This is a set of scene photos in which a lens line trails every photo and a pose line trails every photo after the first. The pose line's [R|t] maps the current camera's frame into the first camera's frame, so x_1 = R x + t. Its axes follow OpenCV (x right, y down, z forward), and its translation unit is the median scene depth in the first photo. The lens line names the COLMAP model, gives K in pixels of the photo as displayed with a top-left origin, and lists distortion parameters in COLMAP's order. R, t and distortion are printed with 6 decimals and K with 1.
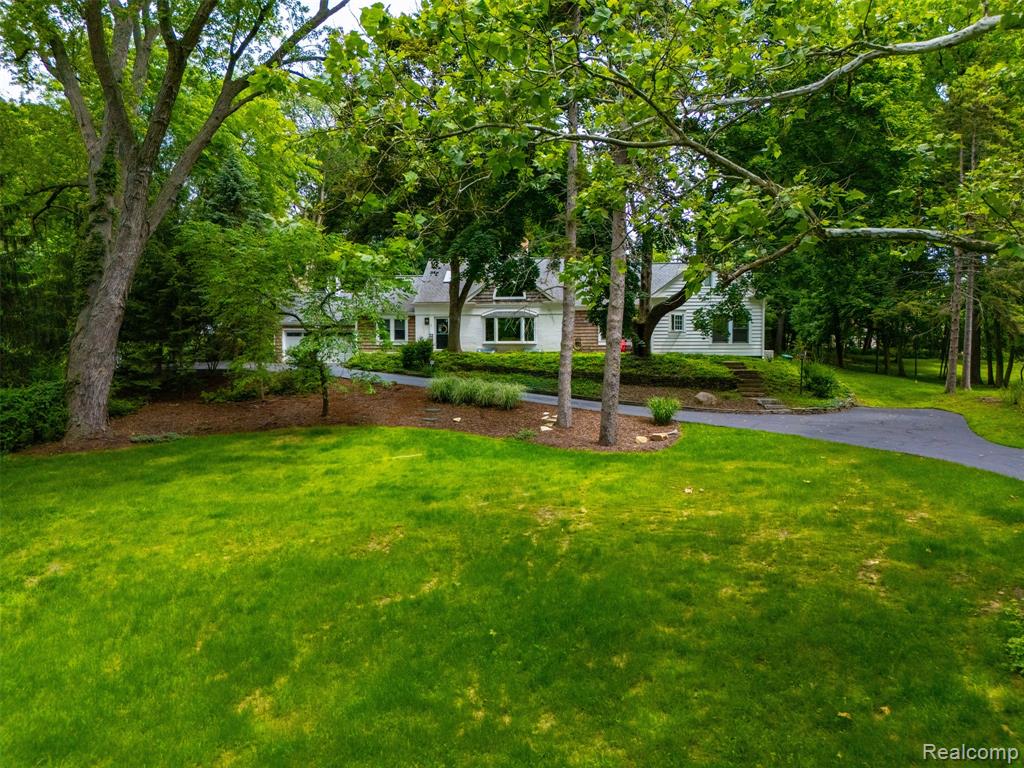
lens RADIAL K [[756.1, 0, 512.0], [0, 756.1, 384.0], [0, 0, 1]] dist [0.061547, -0.004178]
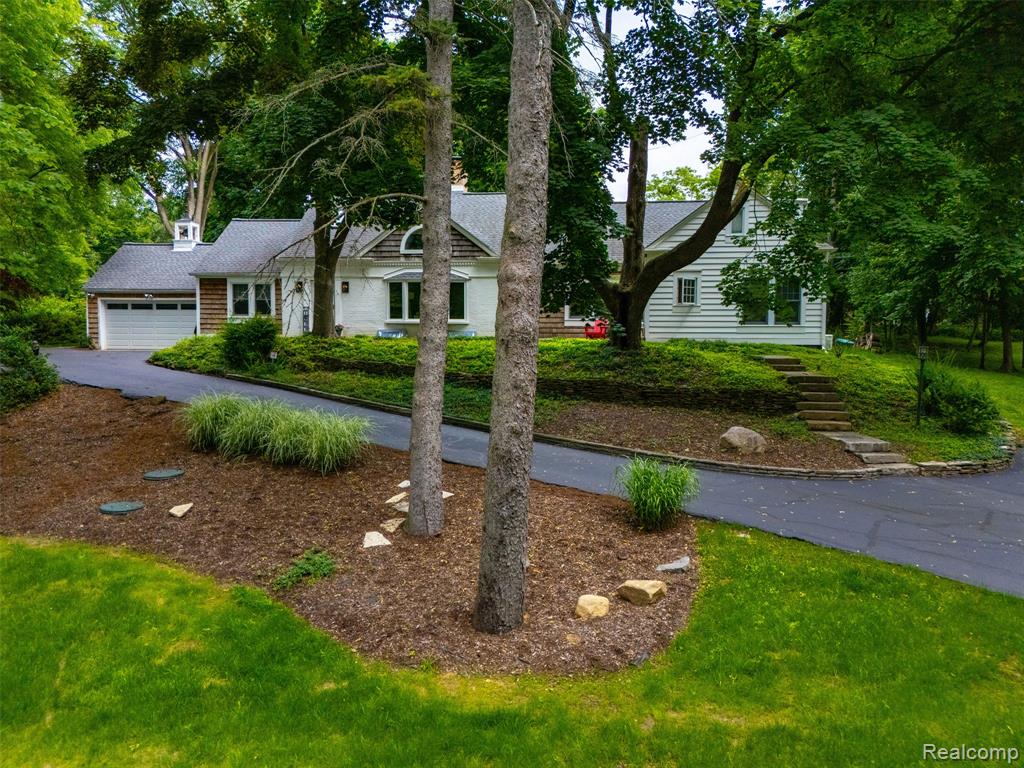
lens RADIAL K [[756.1, 0, 512.0], [0, 756.1, 384.0], [0, 0, 1]] dist [0.061547, -0.004178]
pose [[0.999967, 0.005855, -0.005640, 0.080809], [-0.005631, 0.999227, 0.038903, -0.029162], [0.005864, -0.038870, 0.999227, 0.386629]]
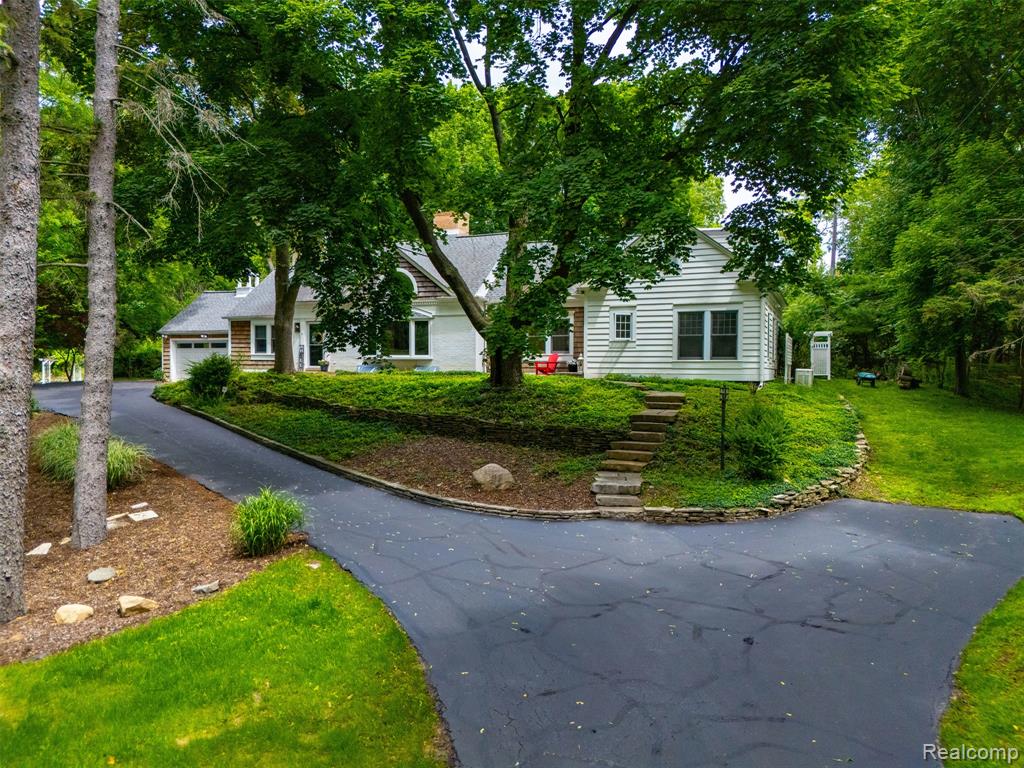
lens RADIAL K [[756.1, 0, 512.0], [0, 756.1, 384.0], [0, 0, 1]] dist [0.061547, -0.004178]
pose [[0.957209, 0.010719, -0.289198, 0.329203], [-0.009813, 0.999941, 0.004584, -0.037354], [0.289230, -0.001550, 0.957258, 0.396894]]
